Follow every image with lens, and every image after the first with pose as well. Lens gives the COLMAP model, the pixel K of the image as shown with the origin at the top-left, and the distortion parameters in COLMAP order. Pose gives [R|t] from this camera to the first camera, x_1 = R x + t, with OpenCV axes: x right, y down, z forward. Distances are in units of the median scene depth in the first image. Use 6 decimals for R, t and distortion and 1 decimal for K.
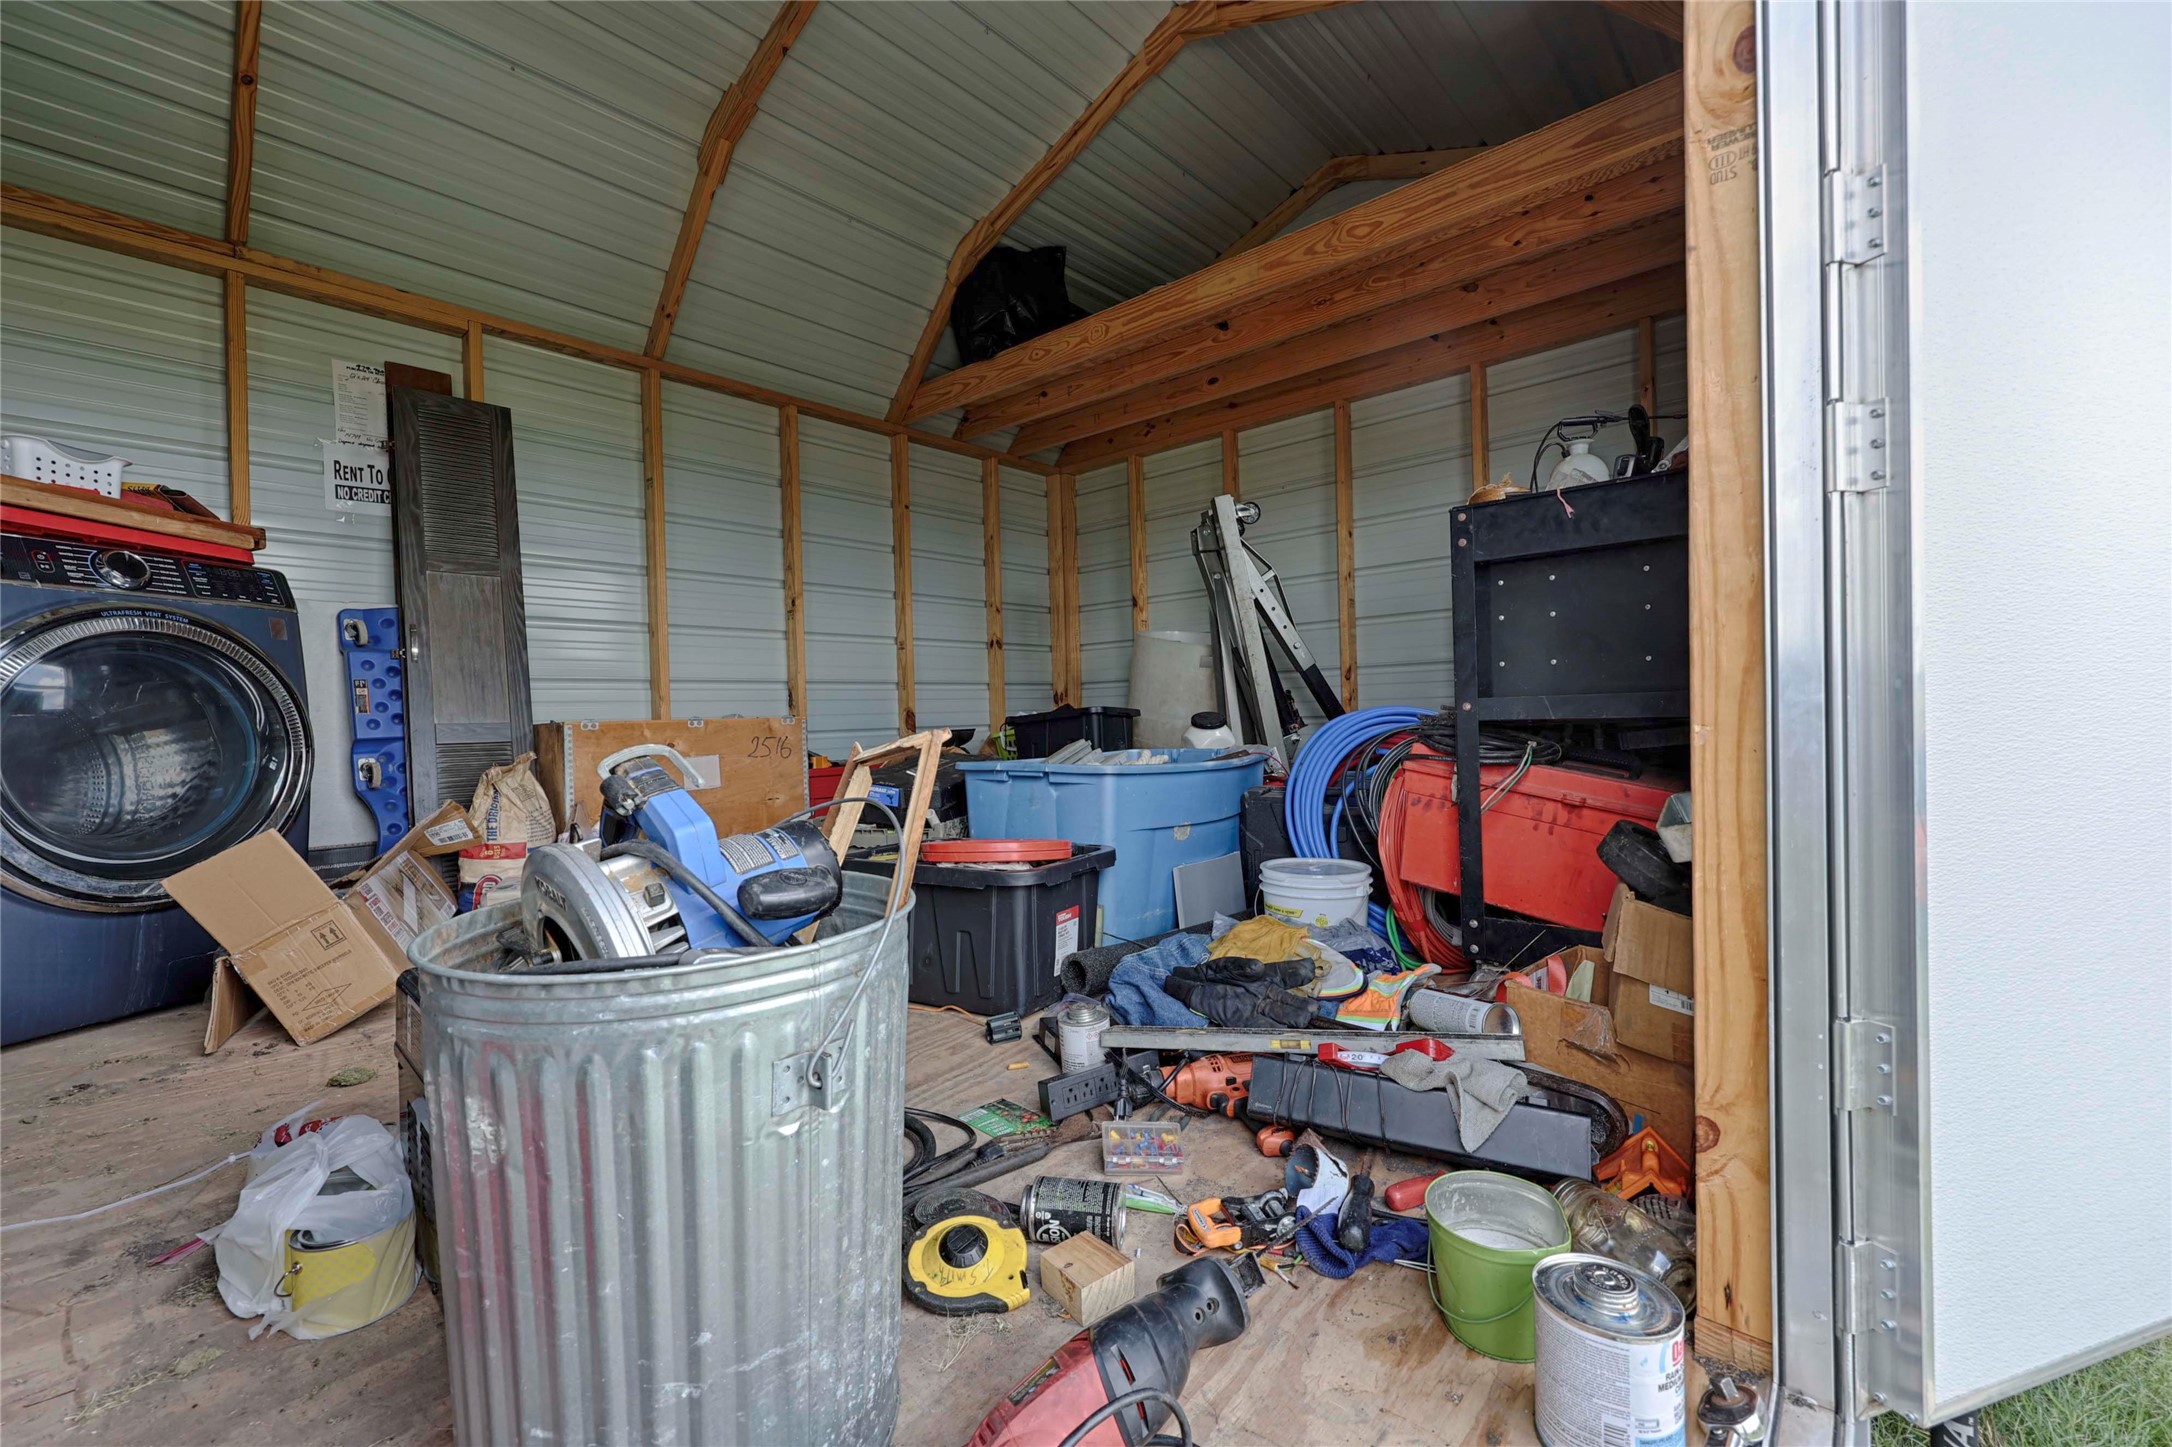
lens RADIAL K [[914.3, 0, 1084.1], [0, 914.3, 718.4], [0, 0, 1]] dist [0.000258, 0.000046]
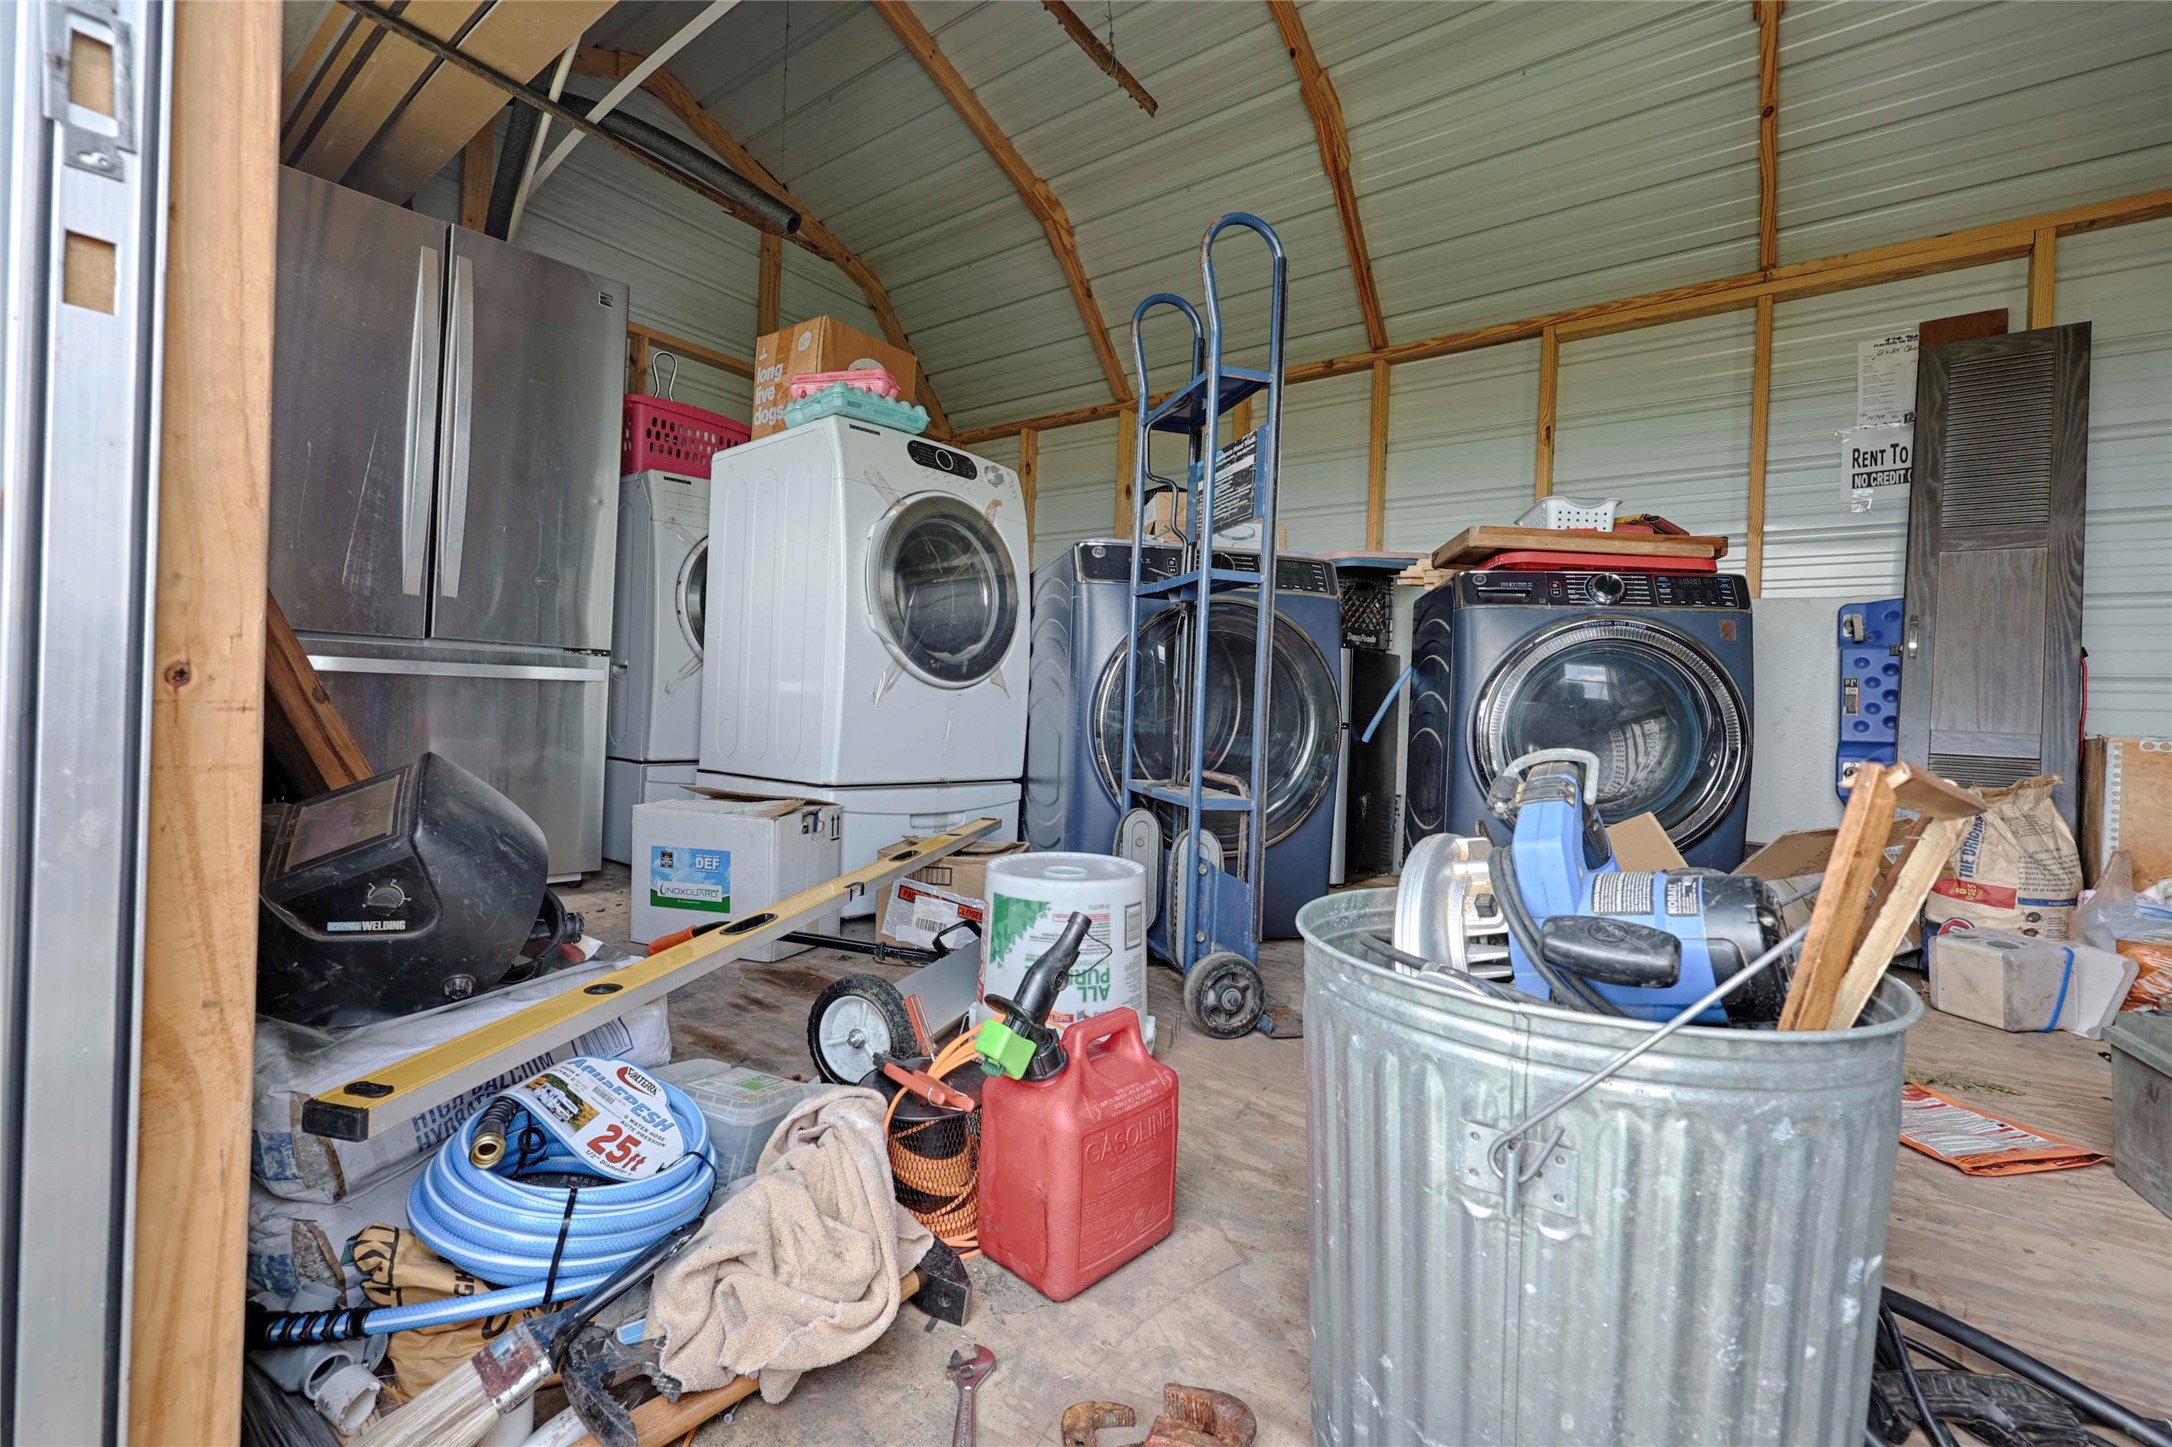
lens RADIAL K [[955.1, 0, 1084.2], [0, 955.1, 702.4], [0, 0, 1]] dist [0.001514, 0.000102]
pose [[0.054154, 0.027459, -0.998155, 0.146868], [-0.045507, 0.998651, 0.025004, -0.006338], [0.997495, 0.044068, 0.055331, 0.160255]]
